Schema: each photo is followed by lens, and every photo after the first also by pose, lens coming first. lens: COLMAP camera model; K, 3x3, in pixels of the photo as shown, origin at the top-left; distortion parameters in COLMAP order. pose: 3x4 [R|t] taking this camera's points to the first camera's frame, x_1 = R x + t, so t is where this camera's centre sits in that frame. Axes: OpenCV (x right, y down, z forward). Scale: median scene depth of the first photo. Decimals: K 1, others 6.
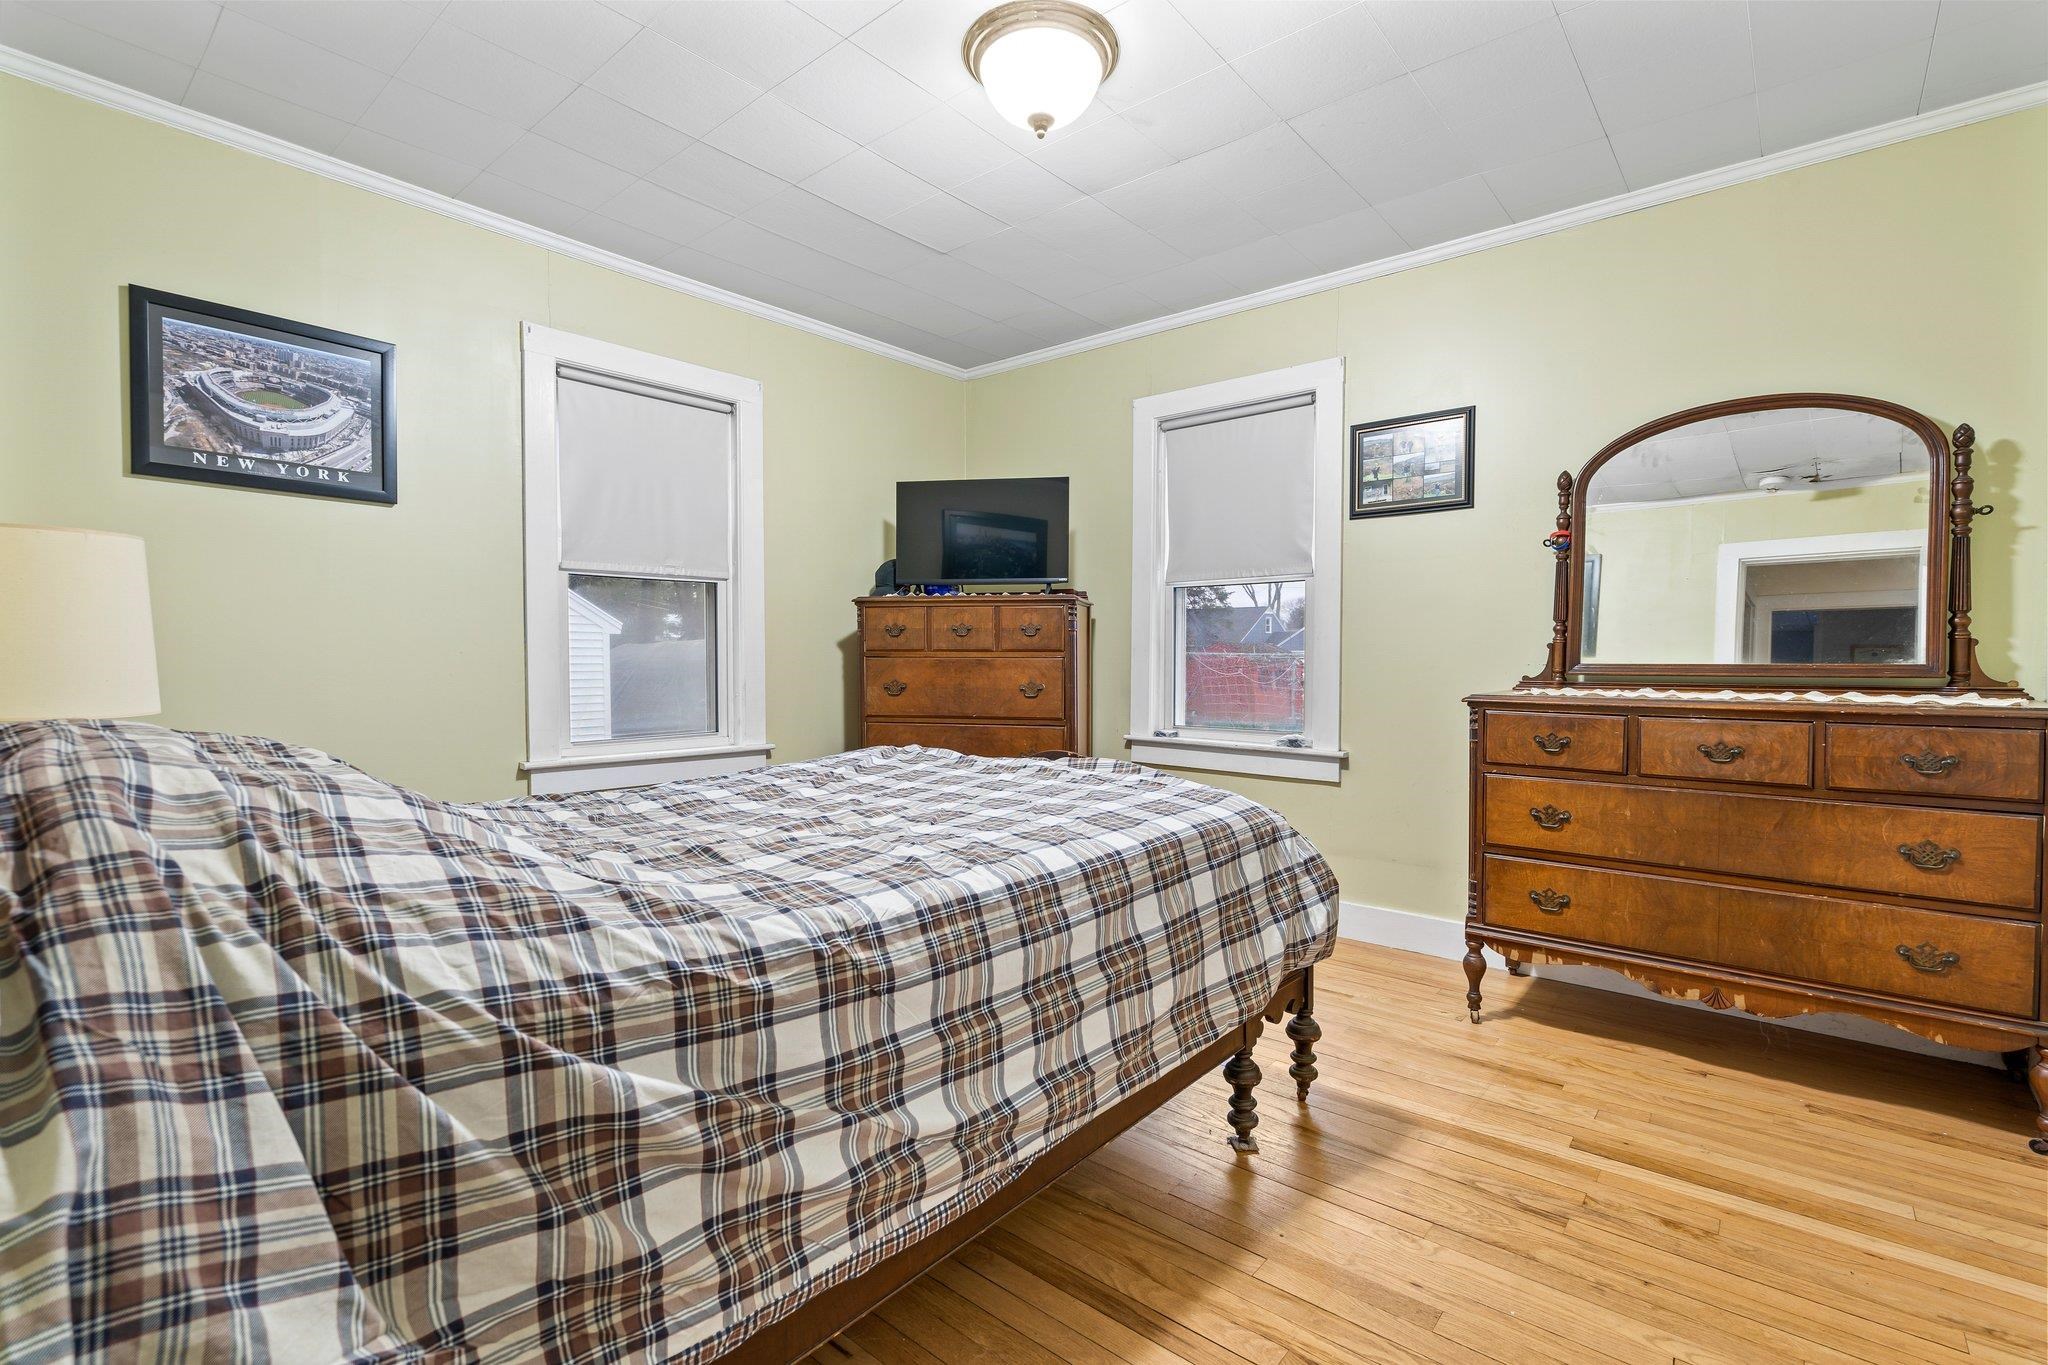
lens RADIAL K [[948.5, 0, 1018.7], [0, 948.5, 685.4], [0, 0, 1]] dist [0.001896, -0.000582]
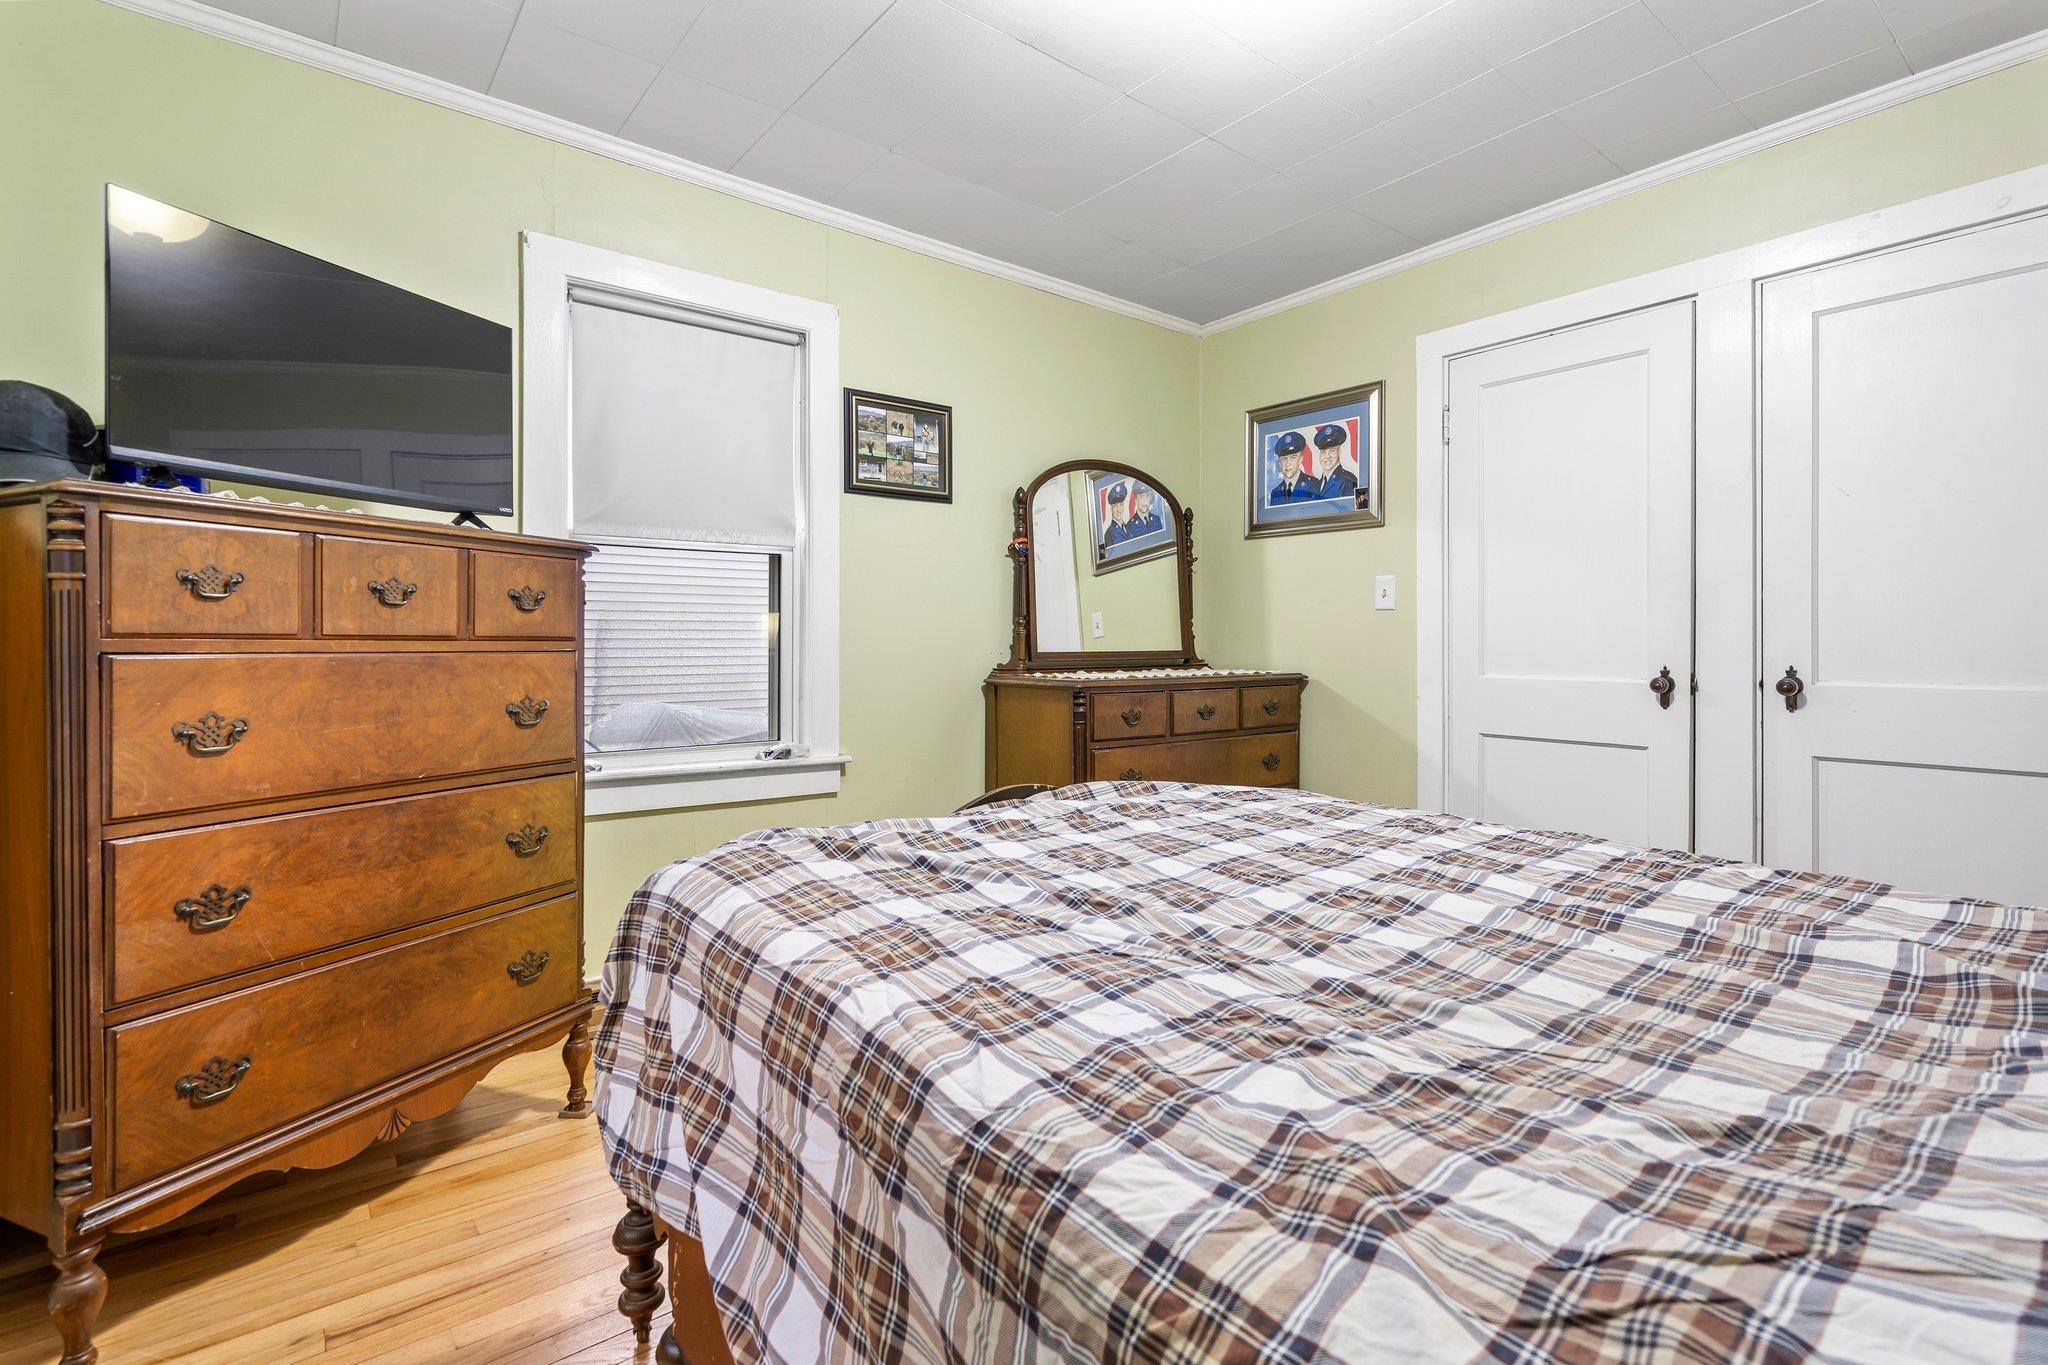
lens RADIAL K [[948.5, 0, 1024.7], [0, 948.5, 656.1], [0, 0, 1]] dist [0.001896, -0.000582]
pose [[0.194919, -0.011945, 0.980747, -0.483478], [0.035037, 0.999372, 0.005208, -0.021036], [-0.980193, 0.033347, 0.195215, 0.661957]]
